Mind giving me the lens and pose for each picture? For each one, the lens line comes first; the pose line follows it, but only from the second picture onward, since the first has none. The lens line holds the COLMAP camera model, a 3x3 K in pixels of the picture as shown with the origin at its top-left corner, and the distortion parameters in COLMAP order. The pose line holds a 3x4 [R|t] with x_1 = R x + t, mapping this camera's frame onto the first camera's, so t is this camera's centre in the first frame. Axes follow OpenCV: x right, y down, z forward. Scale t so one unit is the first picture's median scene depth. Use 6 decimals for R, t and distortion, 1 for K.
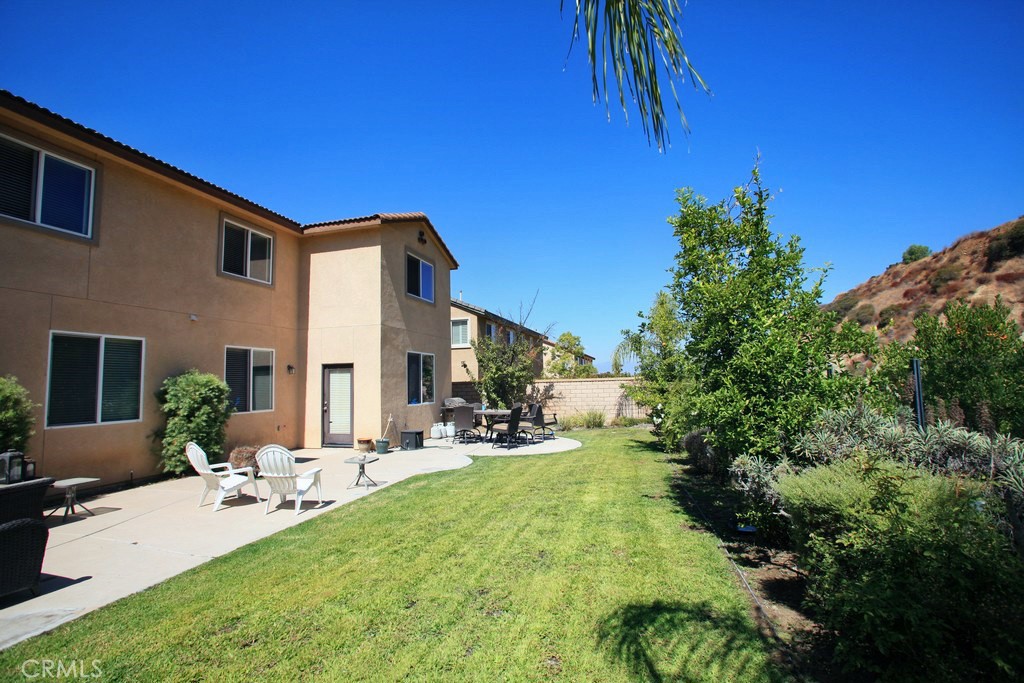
lens RADIAL K [[499.6, 0, 511.4], [0, 499.6, 338.6], [0, 0, 1]] dist [-0.067260, 0.031802]
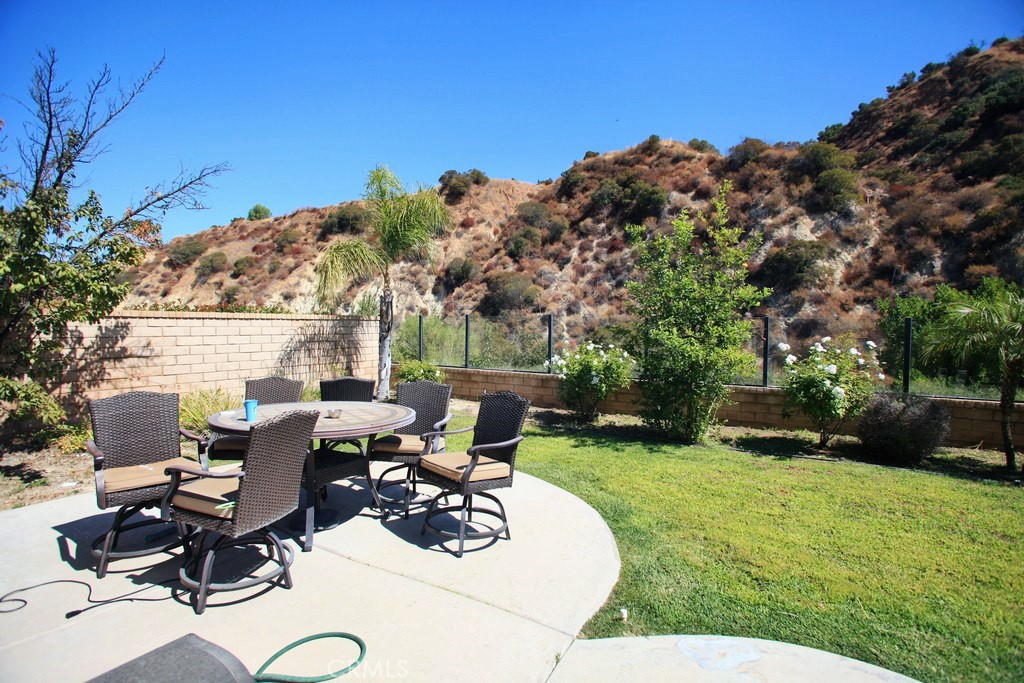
lens RADIAL K [[499.6, 0, 511.4], [0, 499.6, 338.6], [0, 0, 1]] dist [-0.067260, 0.031802]
pose [[0.313563, 0.001487, 0.949566, -0.087168], [-0.104022, 0.994034, 0.032793, 0.028232], [-0.943853, -0.109058, 0.311847, 0.280537]]
